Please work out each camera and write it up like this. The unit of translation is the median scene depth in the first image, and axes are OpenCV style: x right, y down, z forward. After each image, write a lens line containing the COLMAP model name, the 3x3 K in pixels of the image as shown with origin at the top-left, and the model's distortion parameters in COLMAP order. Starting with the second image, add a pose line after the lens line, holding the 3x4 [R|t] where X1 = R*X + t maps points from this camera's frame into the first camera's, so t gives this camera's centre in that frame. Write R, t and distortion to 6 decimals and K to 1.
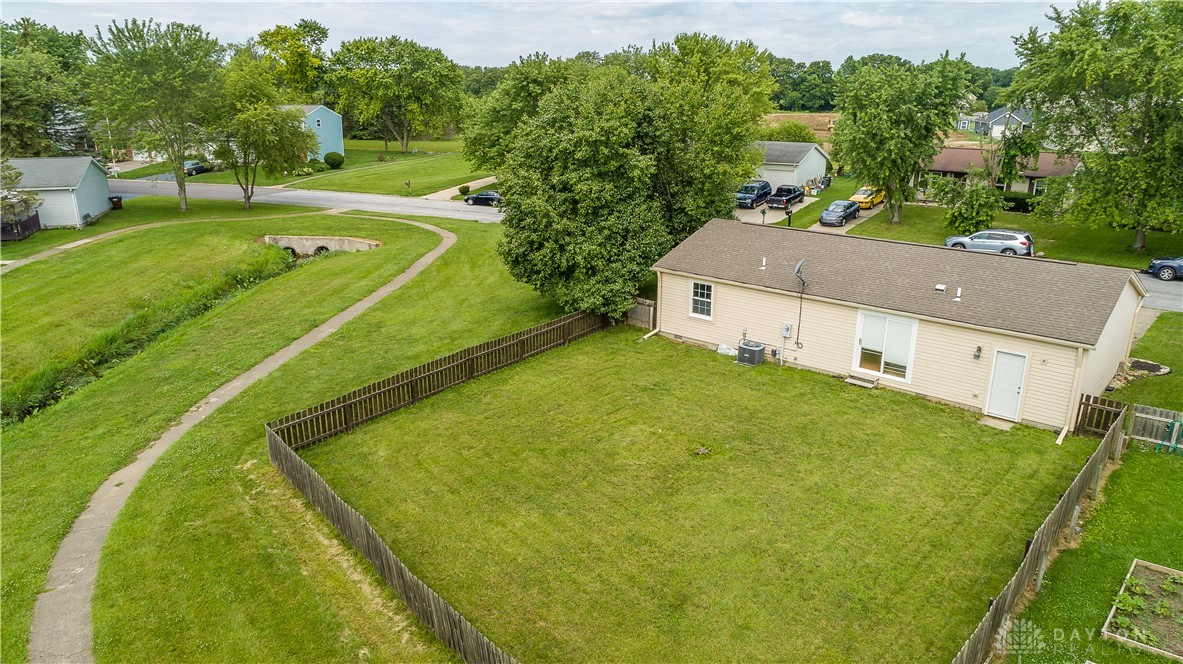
lens RADIAL K [[798.2, 0, 591.5], [0, 798.2, 332.0], [0, 0, 1]] dist [-0.012577, 0.005980]
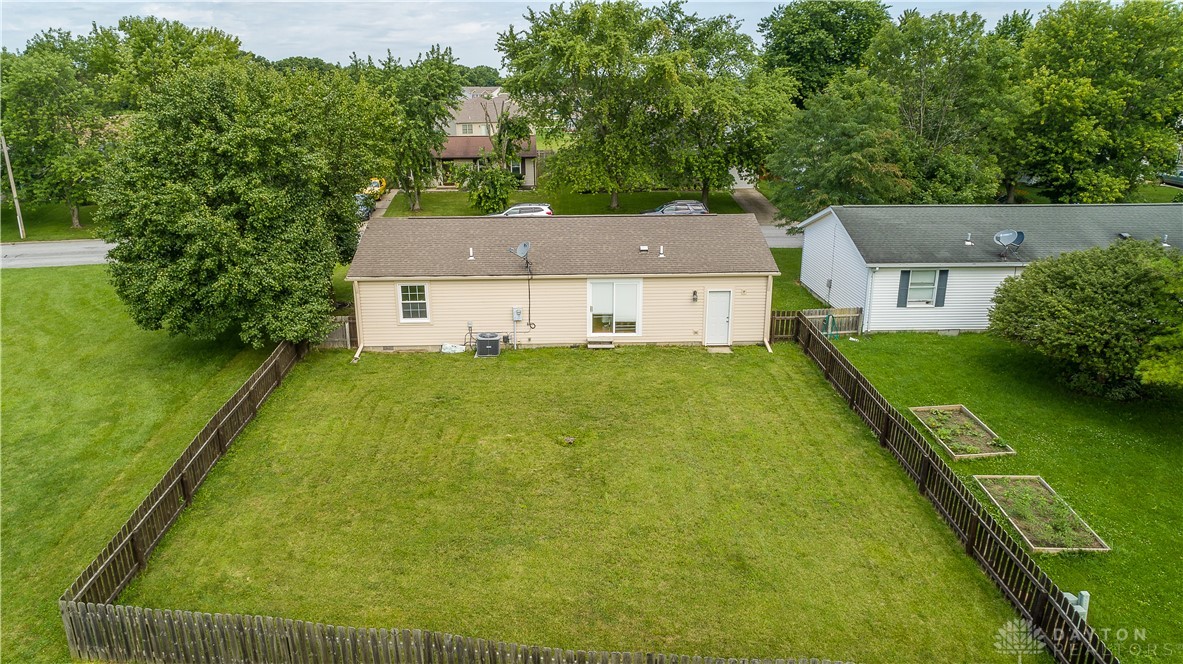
lens RADIAL K [[798.2, 0, 591.5], [0, 798.2, 332.0], [0, 0, 1]] dist [-0.012577, 0.005980]
pose [[0.724620, -0.207730, 0.657095, -0.351143], [0.205539, 0.975237, 0.081645, -0.042418], [-0.657784, 0.075897, 0.749373, 0.174718]]
